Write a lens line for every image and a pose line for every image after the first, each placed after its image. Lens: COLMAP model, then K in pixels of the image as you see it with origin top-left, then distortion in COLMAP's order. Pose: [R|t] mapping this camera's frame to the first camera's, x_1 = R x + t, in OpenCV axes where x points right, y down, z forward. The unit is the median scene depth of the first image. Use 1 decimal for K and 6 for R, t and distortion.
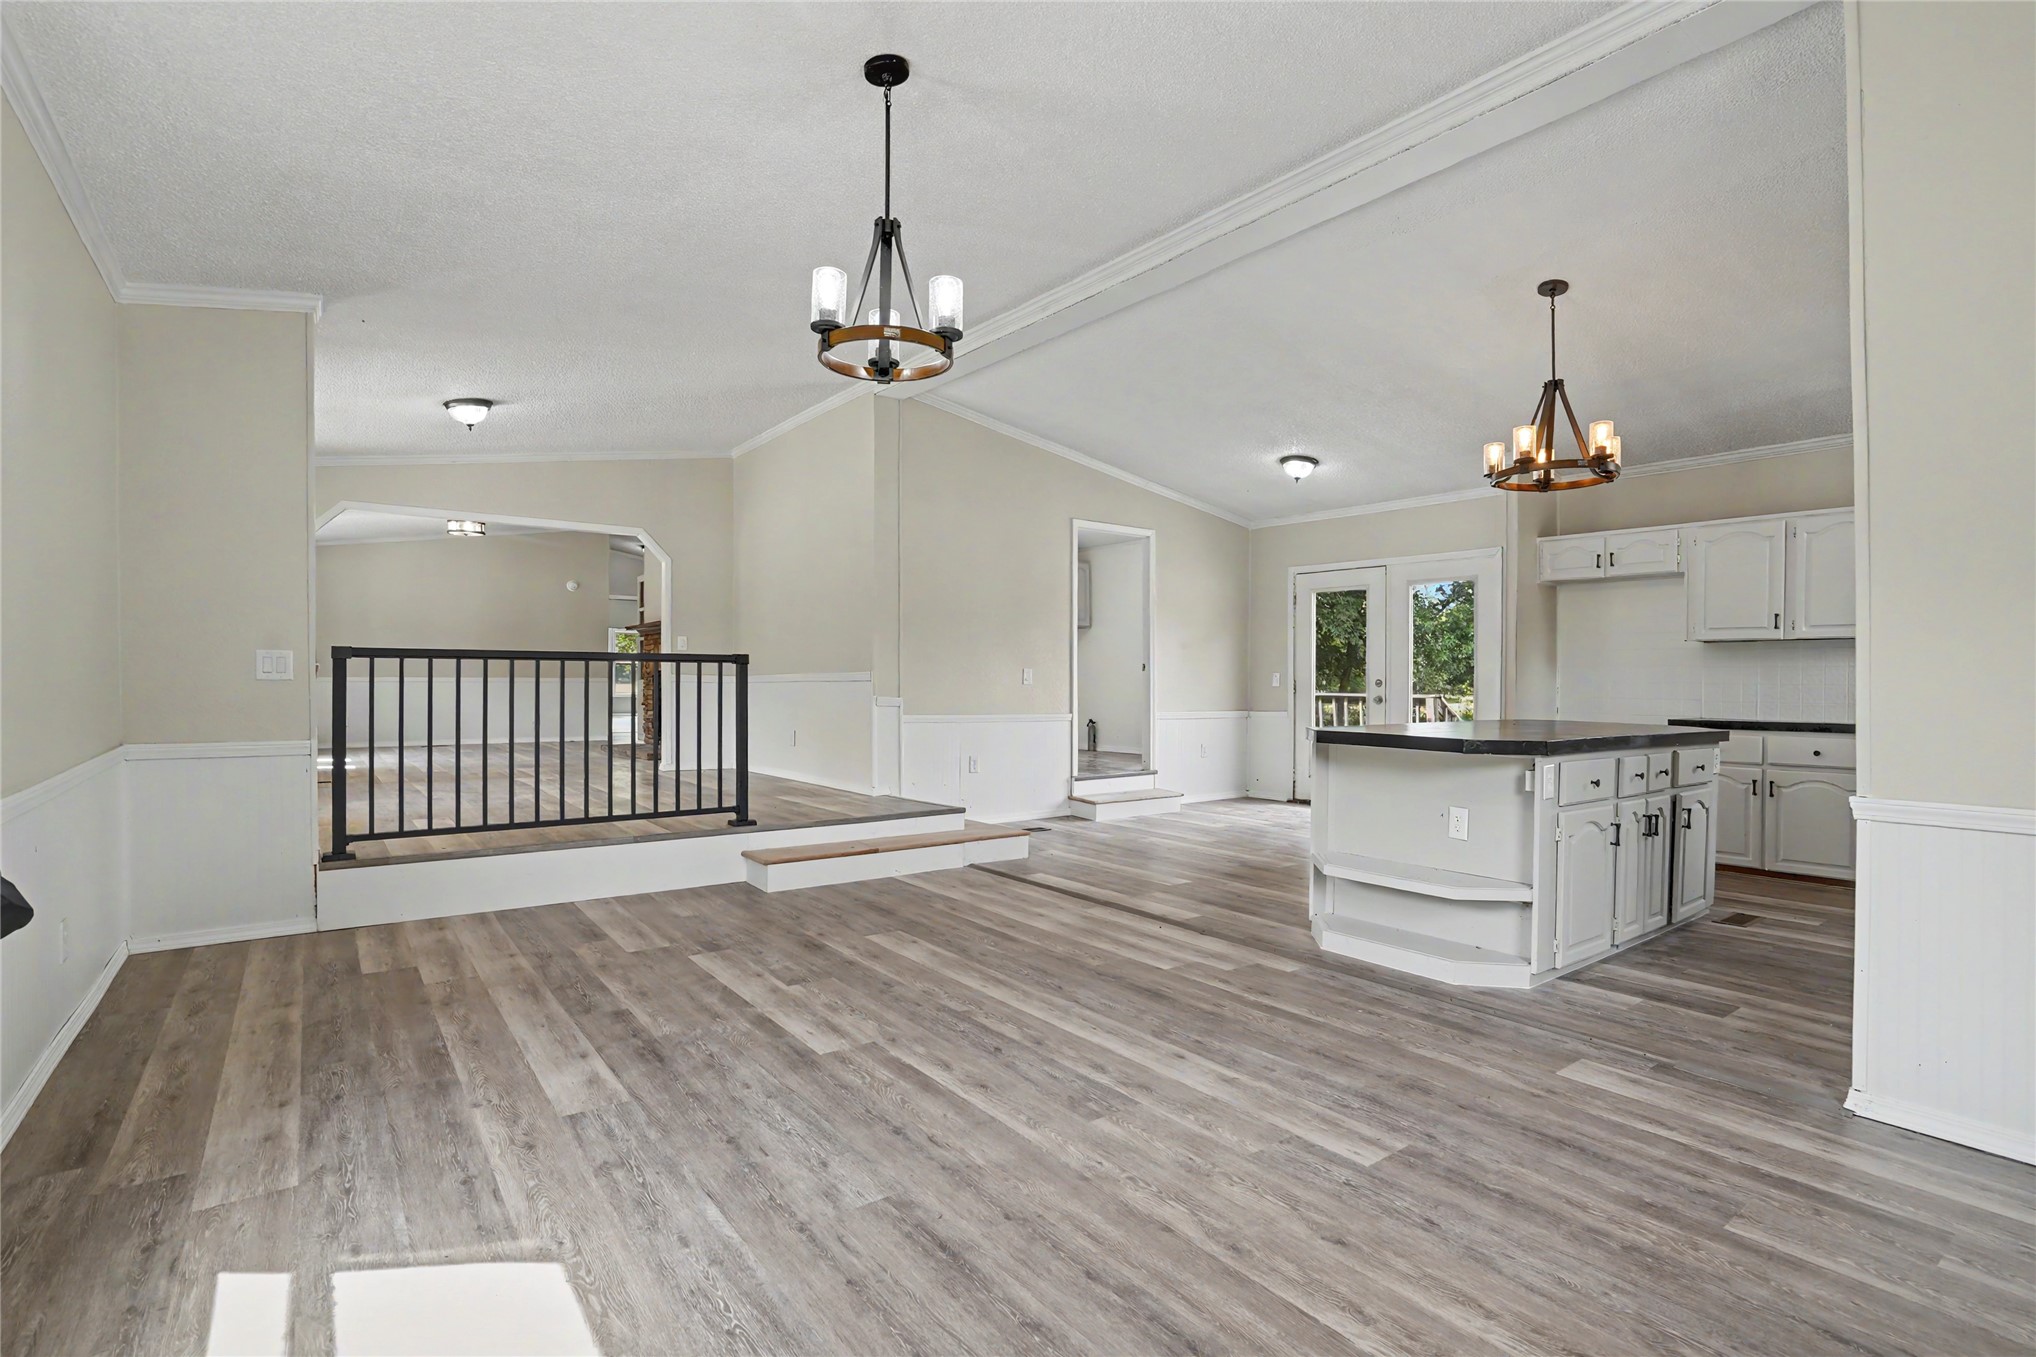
lens RADIAL K [[963.0, 0, 1018.0], [0, 963.0, 678.5], [0, 0, 1]] dist [-0.064845, 0.026412]
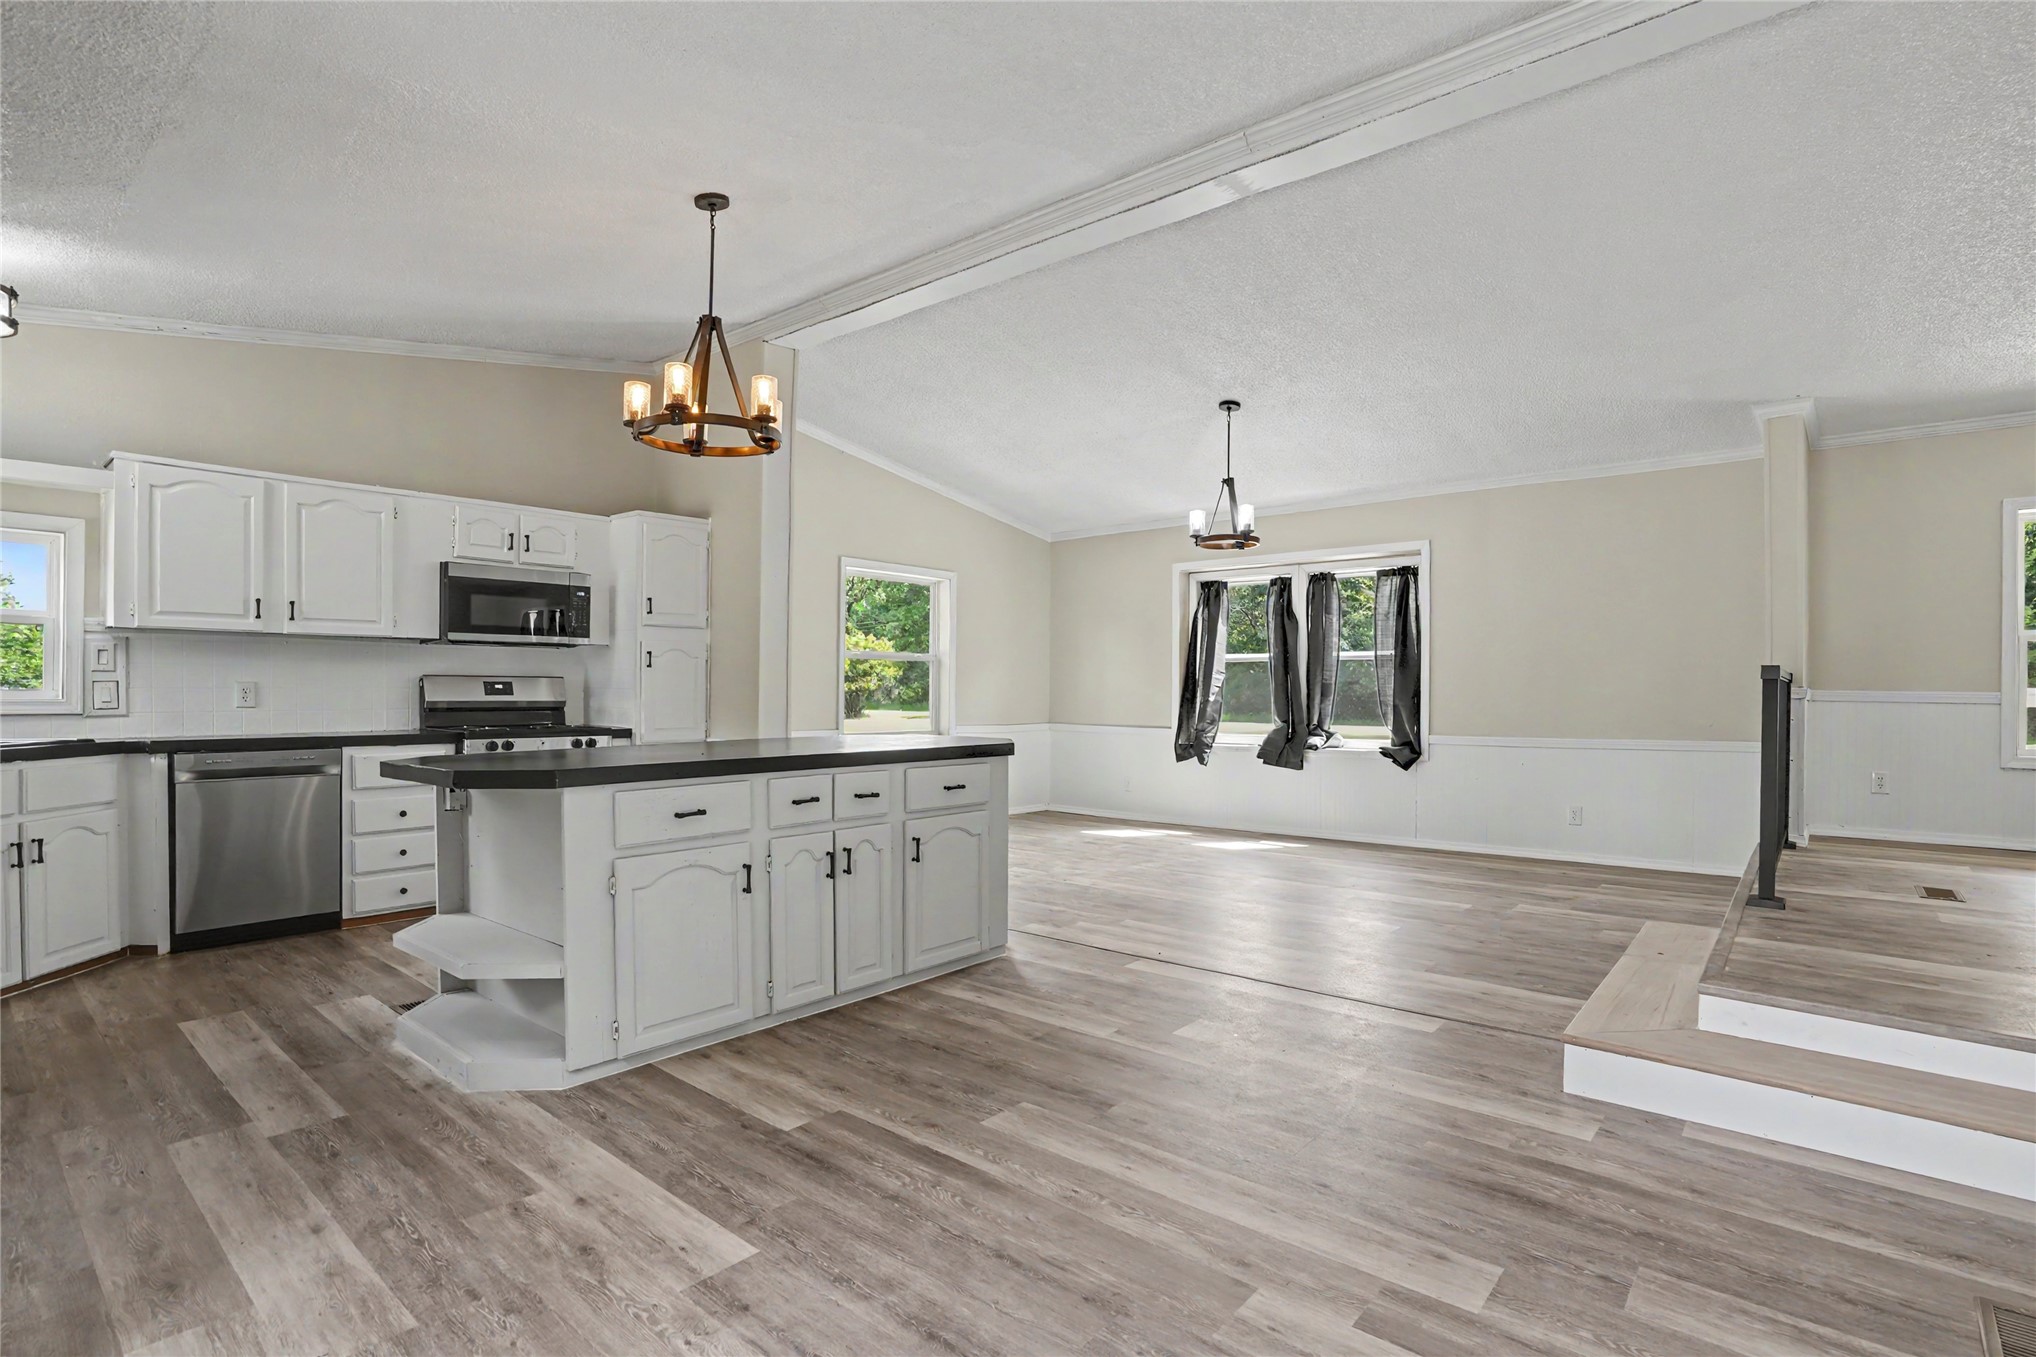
lens RADIAL K [[991.0, 0, 1017.4], [0, 991.0, 699.1], [0, 0, 1]] dist [-0.056665, 0.024492]
pose [[-0.975376, -0.009278, -0.220354, 0.688660], [-0.011630, 0.999888, 0.009379, -0.001275], [0.220243, 0.011711, -0.975375, 2.621458]]
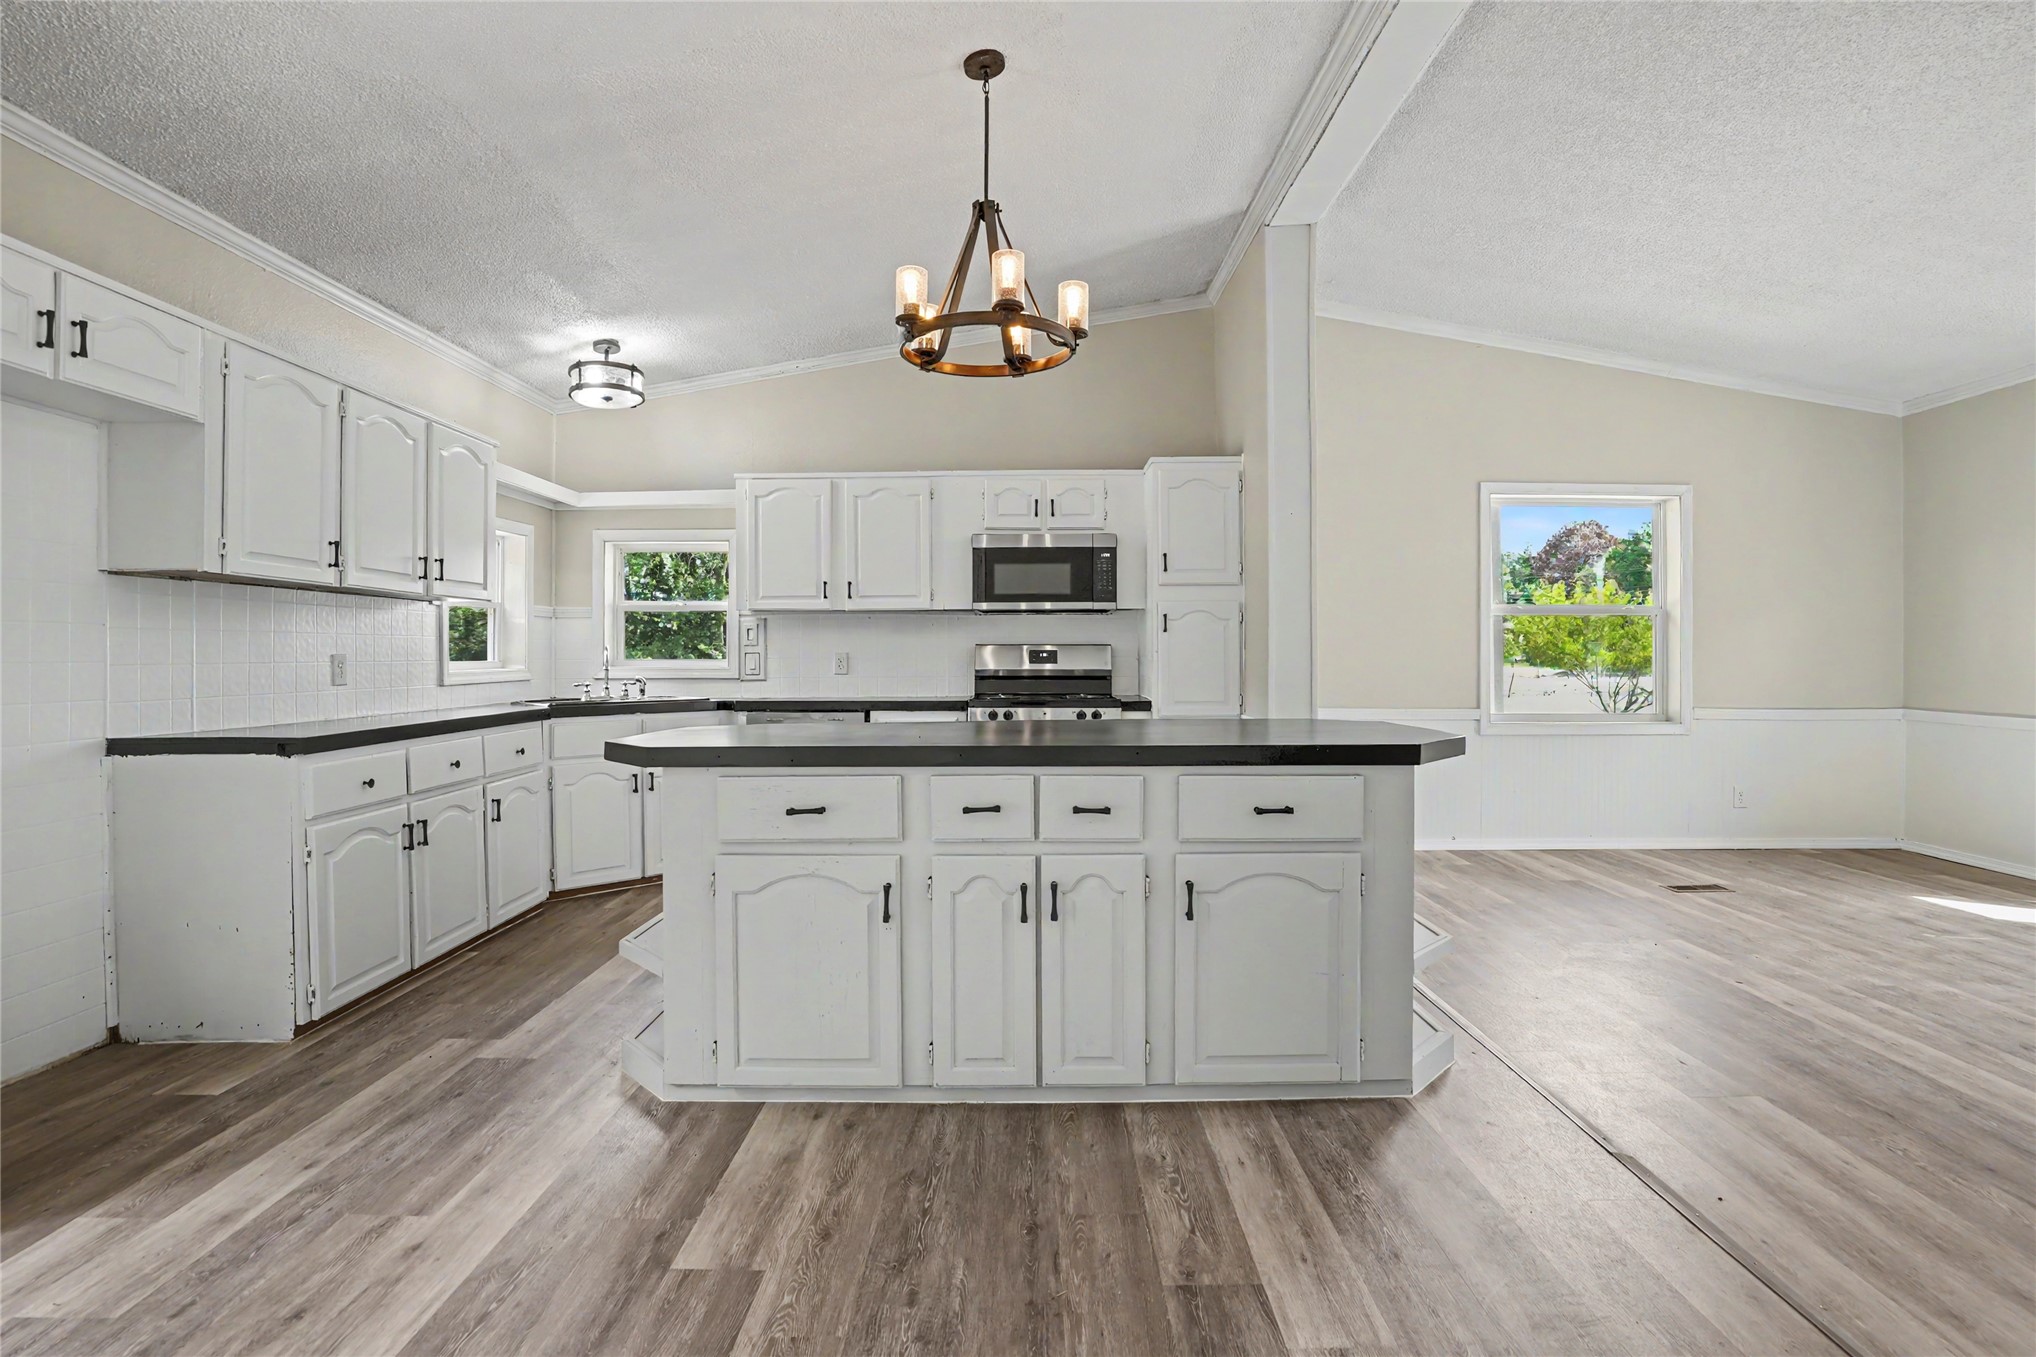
lens RADIAL K [[980.4, 0, 1019.2], [0, 980.4, 652.1], [0, 0, 1]] dist [-0.064675, 0.027480]
pose [[-0.798669, -0.002157, 0.601766, 0.196985], [-0.002563, 0.999997, 0.000182, -0.002254], [-0.601765, -0.001397, -0.798672, 2.134511]]
